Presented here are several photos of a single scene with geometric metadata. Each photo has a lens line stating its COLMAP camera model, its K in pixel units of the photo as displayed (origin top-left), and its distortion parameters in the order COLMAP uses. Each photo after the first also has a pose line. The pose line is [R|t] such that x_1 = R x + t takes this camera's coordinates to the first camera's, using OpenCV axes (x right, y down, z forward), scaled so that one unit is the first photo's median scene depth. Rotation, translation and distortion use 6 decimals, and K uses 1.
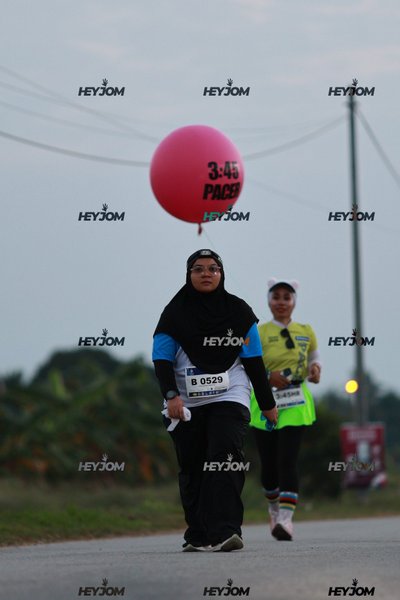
lens RADIAL K [[240.4, 0, 199.4], [0, 240.4, 299.7], [0, 0, 1]] dist [-0.001382, 0.000281]
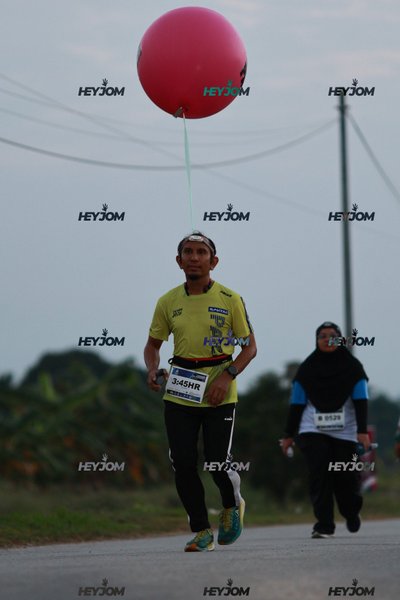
lens RADIAL K [[240.4, 0, 200.3], [0, 240.4, 299.5], [0, 0, 1]] dist [-0.001382, 0.000281]
pose [[1.000000, 0.000548, -0.000453, 0.046262], [-0.000548, 1.000000, 0.000106, -0.011769], [0.000454, -0.000106, 1.000000, 0.001235]]
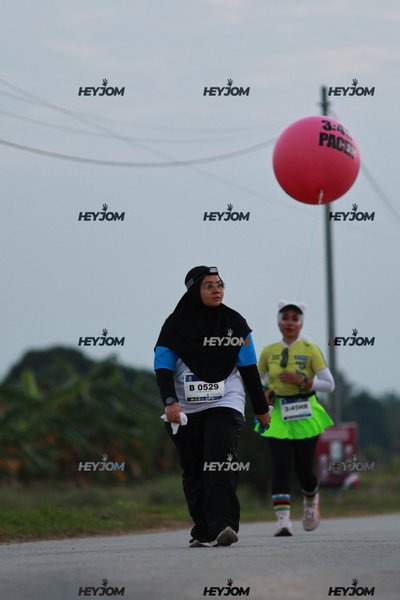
lens RADIAL K [[240.4, 0, 202.2], [0, 240.4, 299.7], [0, 0, 1]] dist [-0.001382, 0.000281]
pose [[1.000000, 0.000393, -0.000114, 0.125419], [-0.000393, 1.000000, -0.000065, 0.001505], [0.000114, 0.000065, 1.000000, -0.000660]]
